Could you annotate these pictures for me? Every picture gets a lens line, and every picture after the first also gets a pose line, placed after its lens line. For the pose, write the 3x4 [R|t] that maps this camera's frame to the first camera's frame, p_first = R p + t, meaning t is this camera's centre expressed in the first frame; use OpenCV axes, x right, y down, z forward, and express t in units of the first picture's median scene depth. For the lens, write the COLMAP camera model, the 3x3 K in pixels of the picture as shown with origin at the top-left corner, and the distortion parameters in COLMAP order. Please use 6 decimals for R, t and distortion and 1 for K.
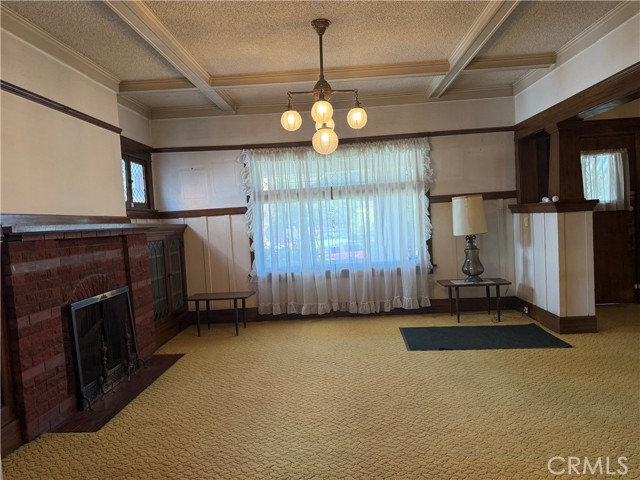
lens RADIAL K [[447.1, 0, 320.0], [0, 447.1, 240.0], [0, 0, 1]] dist [0.052868, -0.000313]
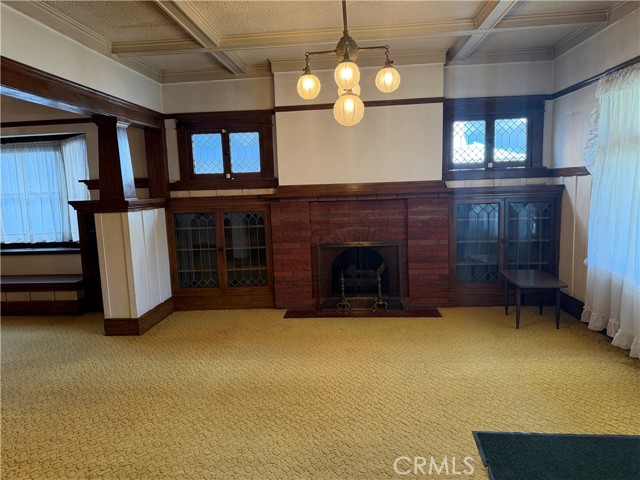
lens RADIAL K [[444.4, 0, 320.0], [0, 444.4, 240.0], [0, 0, 1]] dist [-0.000381, -0.000182]
pose [[-0.028707, 0.171702, -0.984731, 0.873986], [-0.004122, 0.985108, 0.171888, -0.120906], [0.999579, 0.008993, -0.027572, 0.962232]]
